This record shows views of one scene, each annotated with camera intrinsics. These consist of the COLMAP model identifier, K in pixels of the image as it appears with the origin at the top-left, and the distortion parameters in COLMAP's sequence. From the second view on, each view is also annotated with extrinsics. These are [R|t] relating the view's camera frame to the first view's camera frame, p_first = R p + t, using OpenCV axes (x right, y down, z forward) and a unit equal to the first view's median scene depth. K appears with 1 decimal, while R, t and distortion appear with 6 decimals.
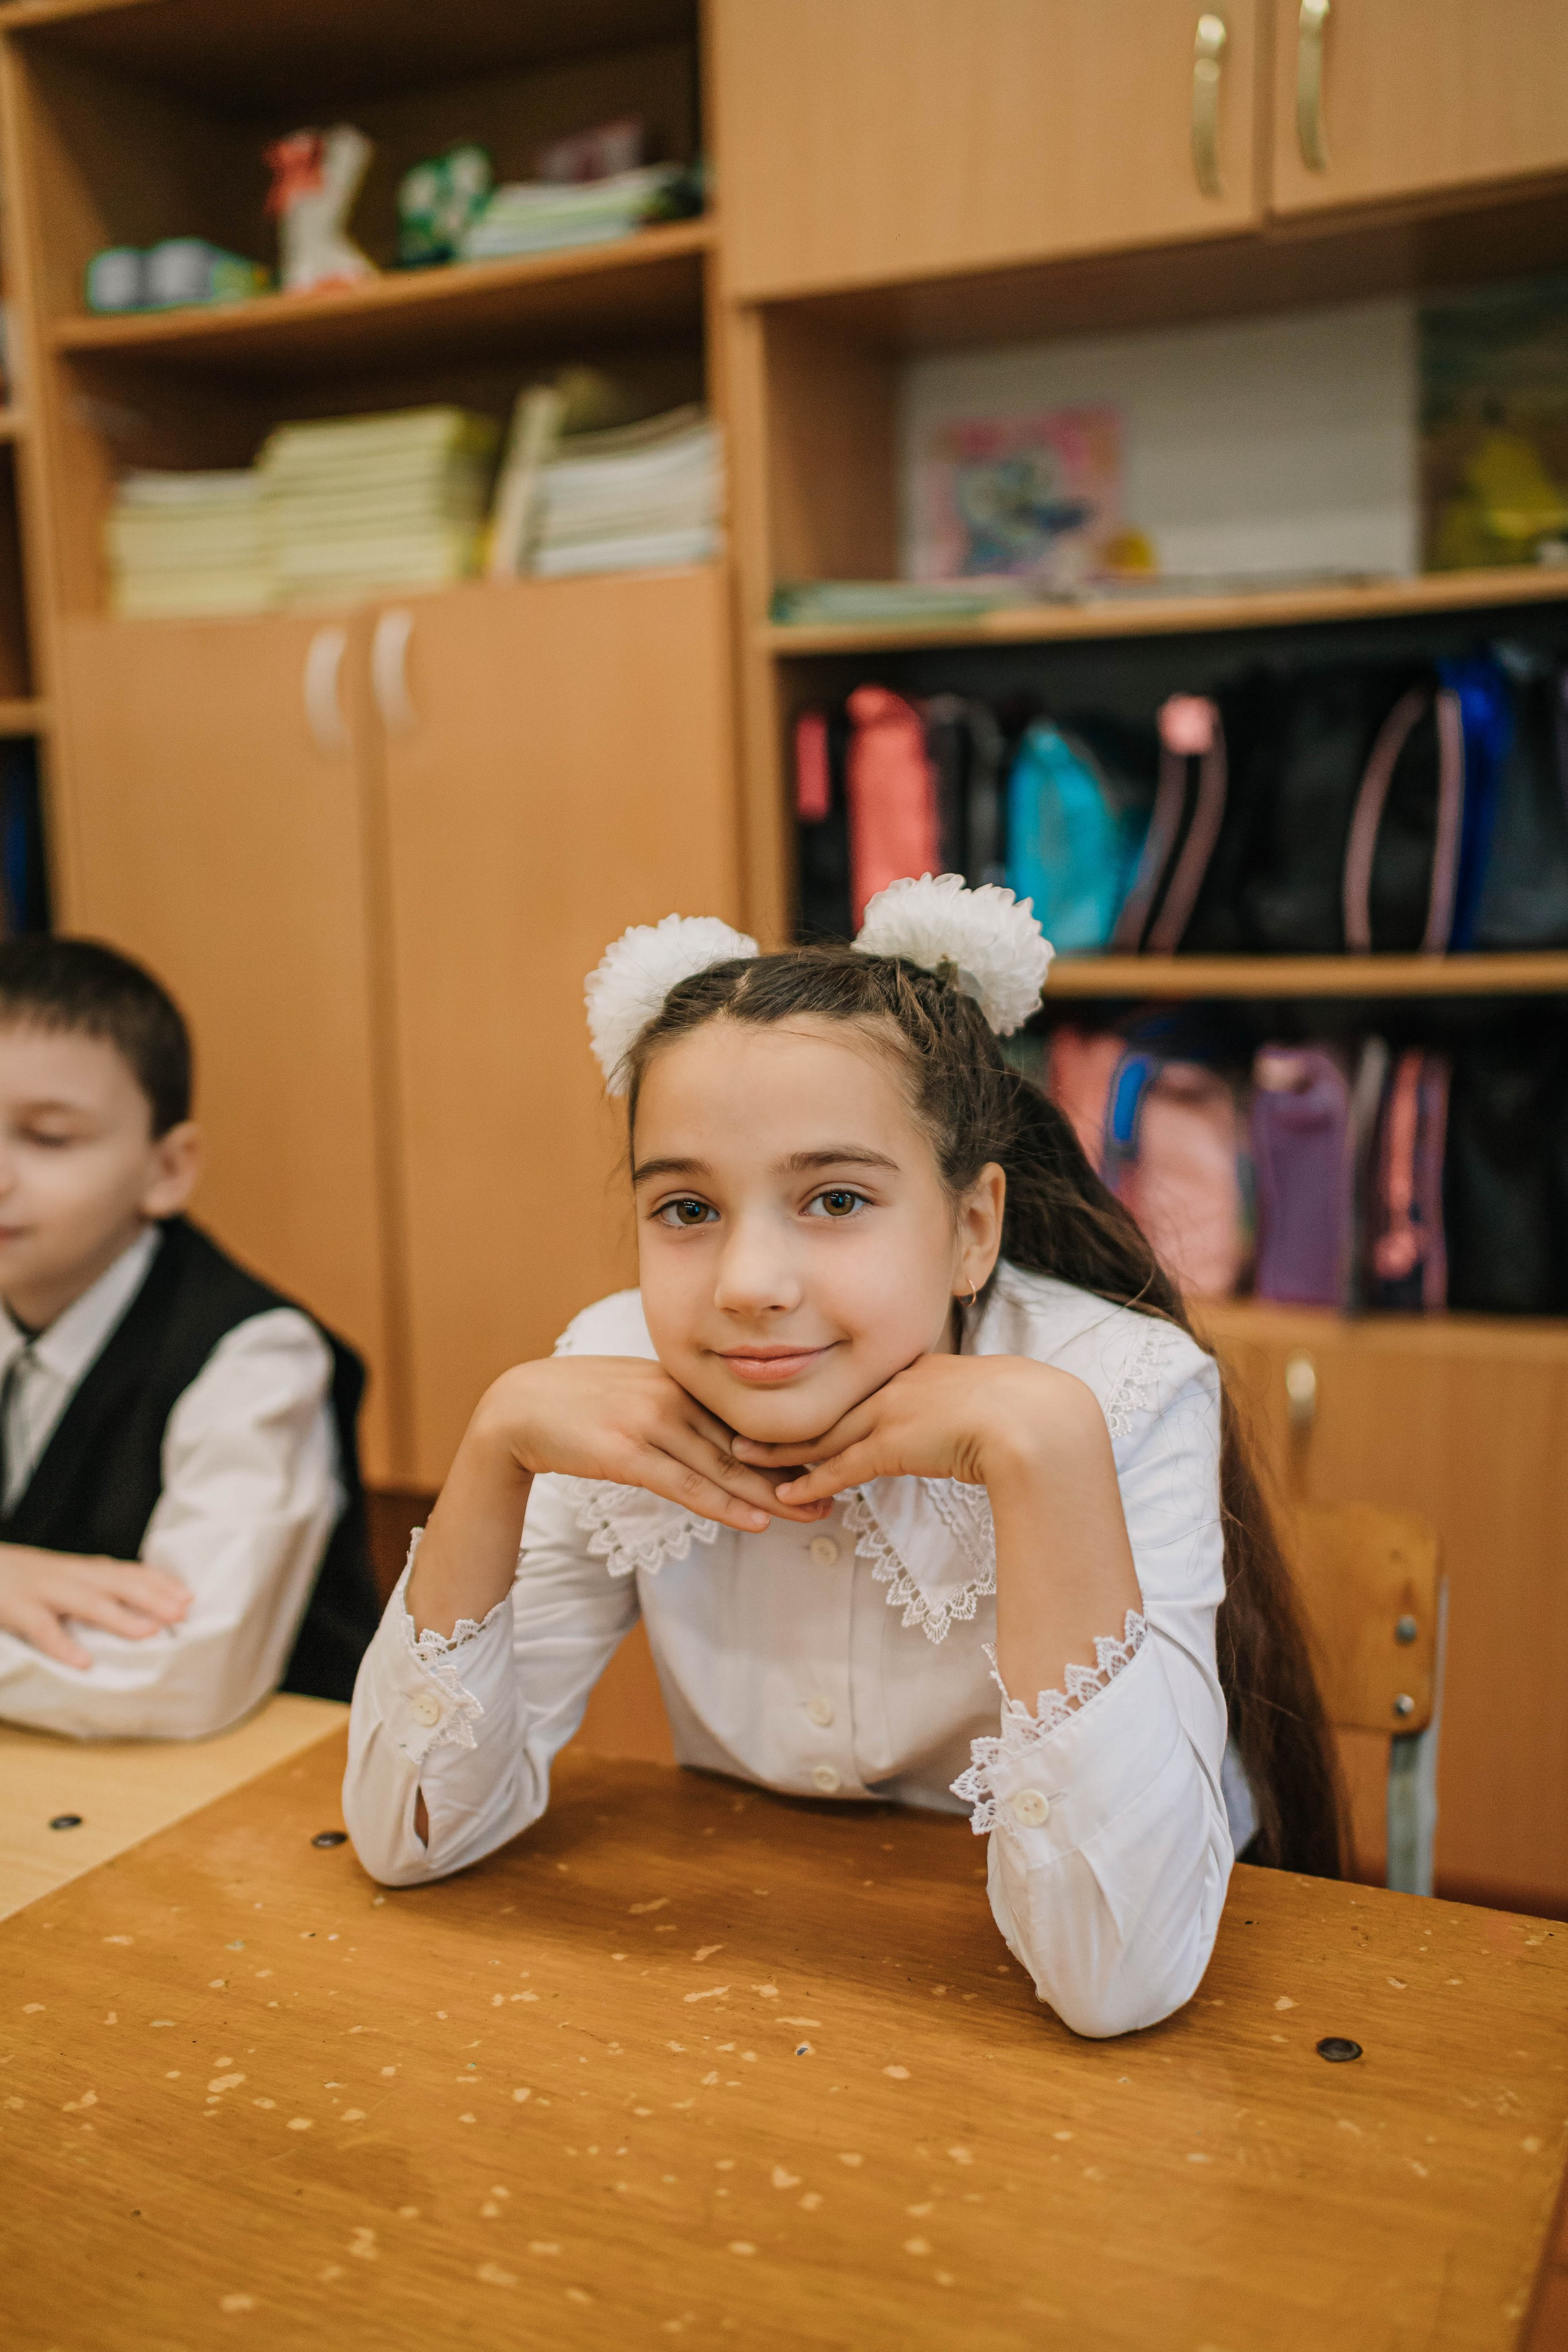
lens RADIAL K [[2228.1, 0, 790.7], [0, 2228.1, 1162.7], [0, 0, 1]] dist [0.056411, 0.026559]
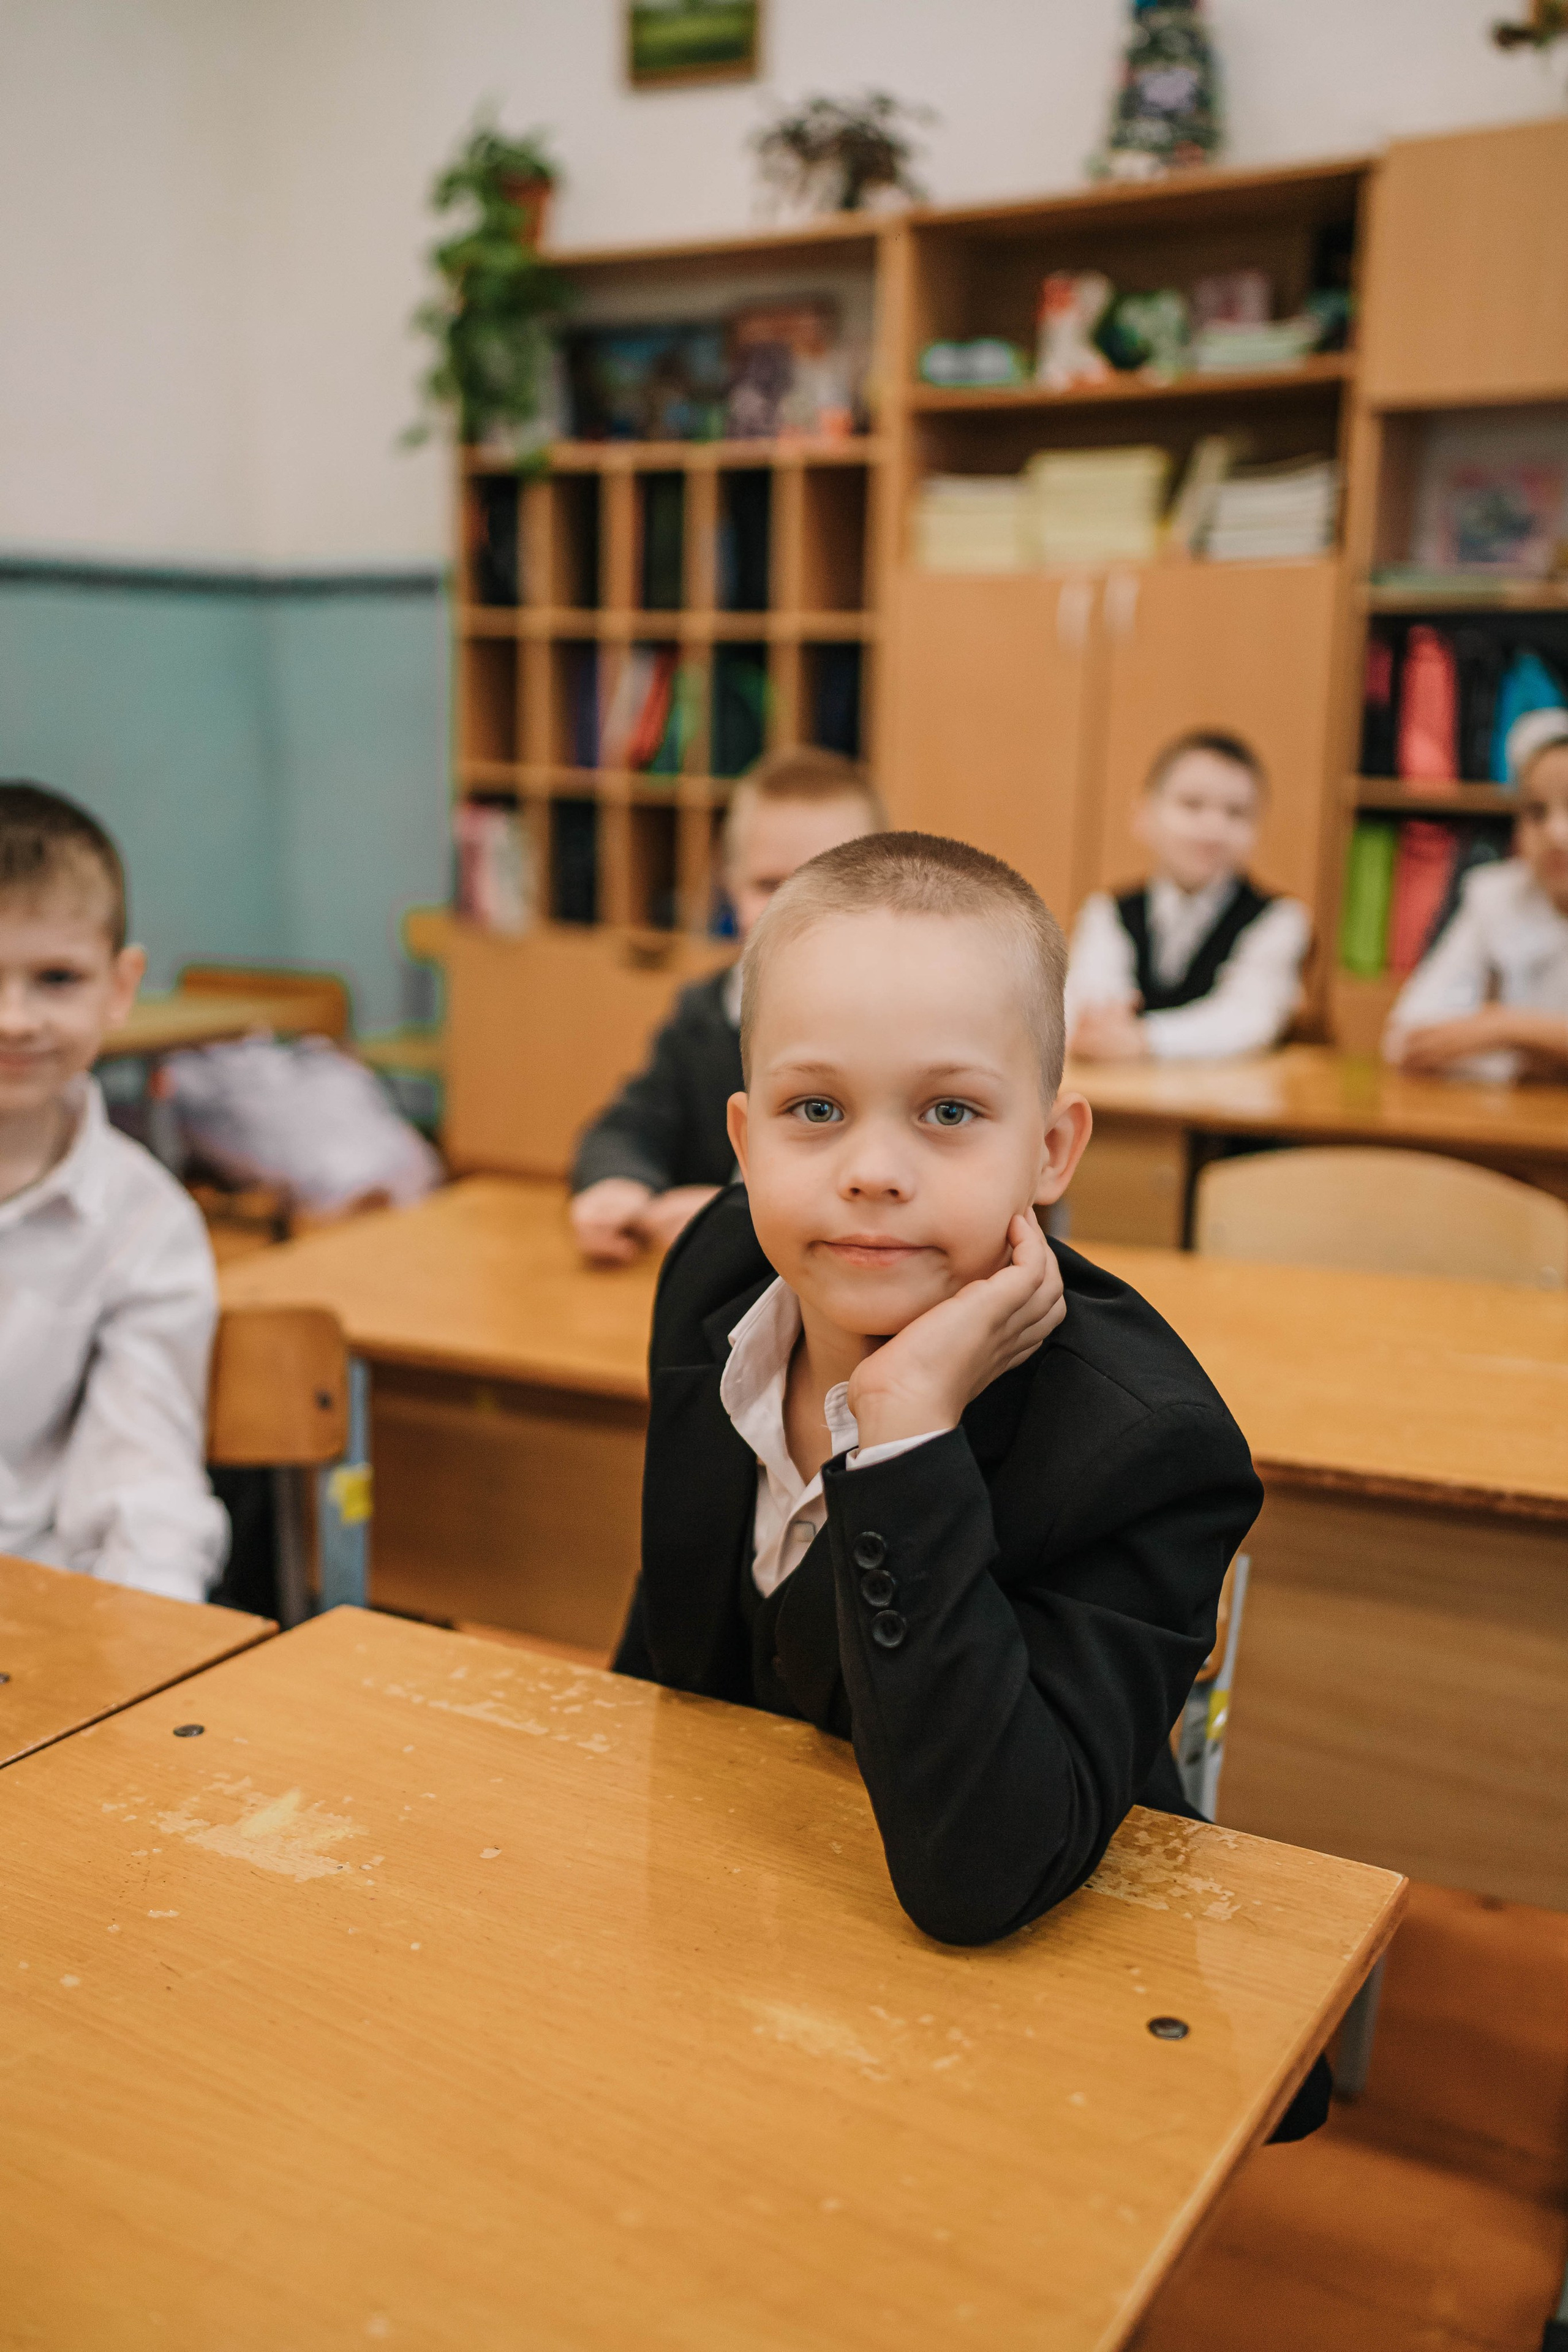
lens RADIAL K [[2228.1, 0, 790.7], [0, 2228.1, 1162.7], [0, 0, 1]] dist [0.056411, 0.026559]
pose [[0.997315, 0.051399, -0.052156, -0.307001], [-0.049071, 0.997783, 0.044965, 0.128154], [0.054351, -0.042285, 0.997626, -0.696988]]
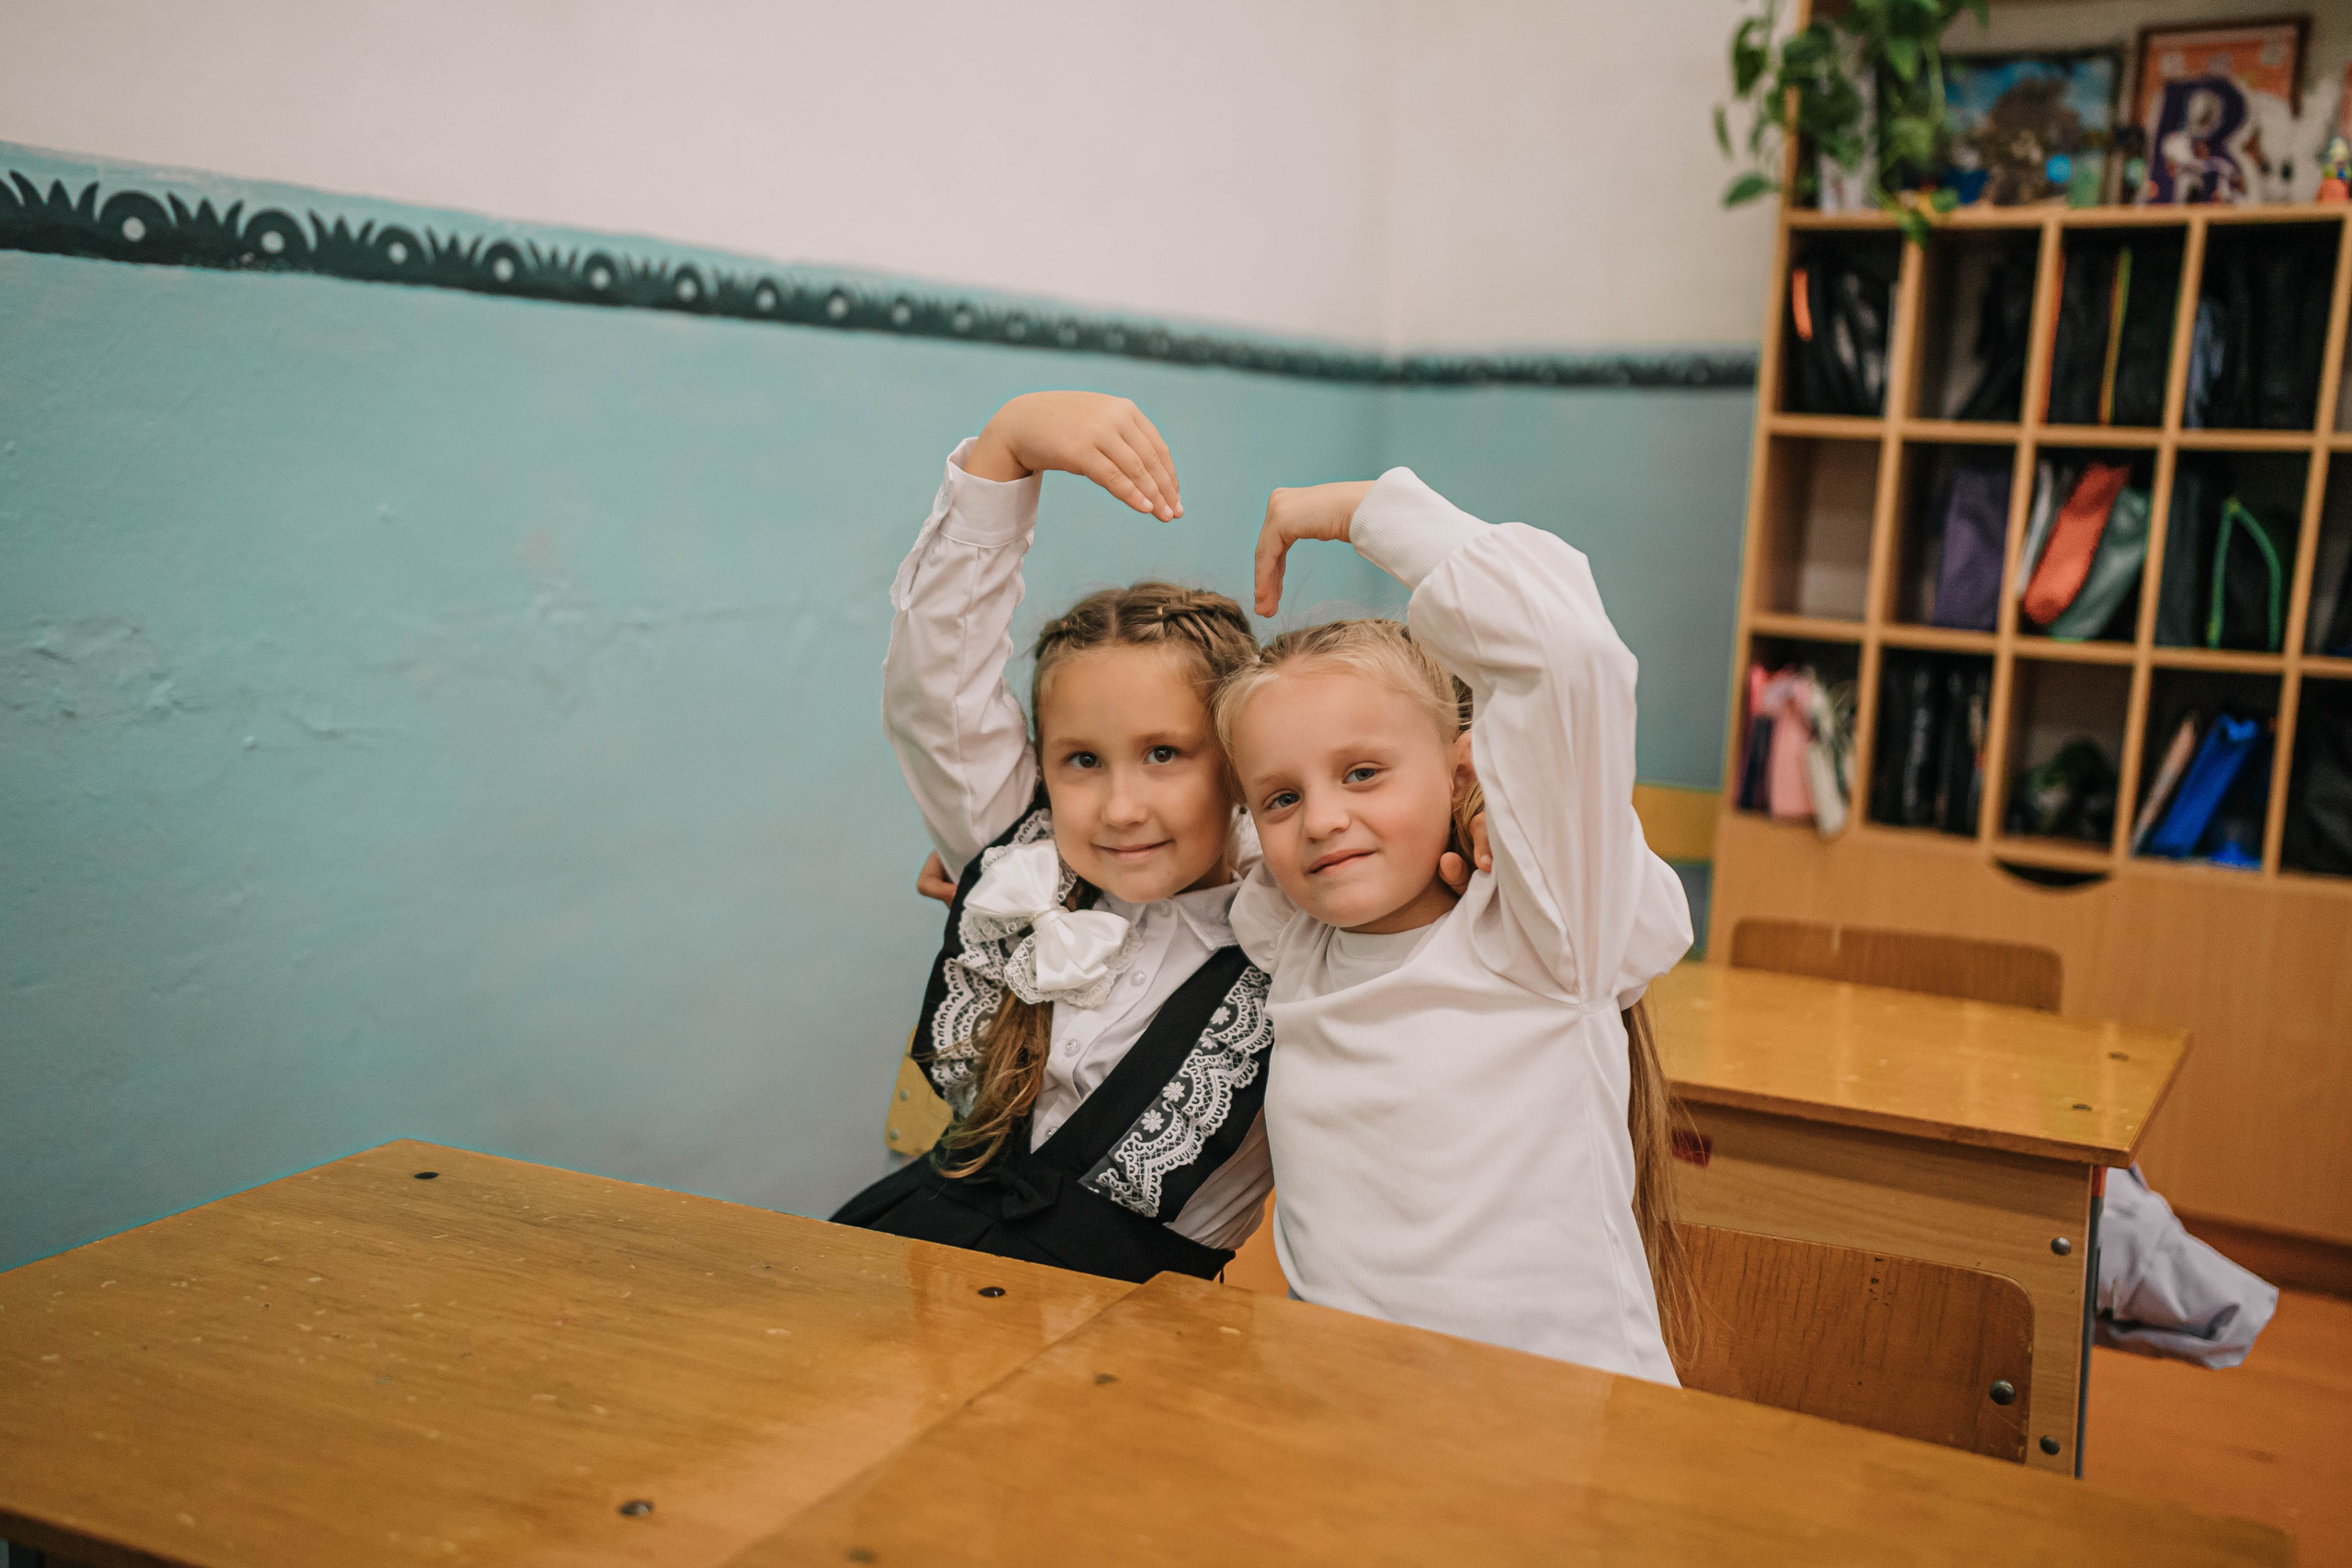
lens RADIAL K [[2227.9, 0, 1171.7], [0, 2227.9, 784.6], [0, 0, 1]] dist [0.056411, 0.026559]
pose [[0.996806, 0.074009, -0.030018, -1.037604], [-0.074665, 0.996980, -0.021345, 0.059032], [0.028348, 0.023518, 0.999321, -0.244383]]
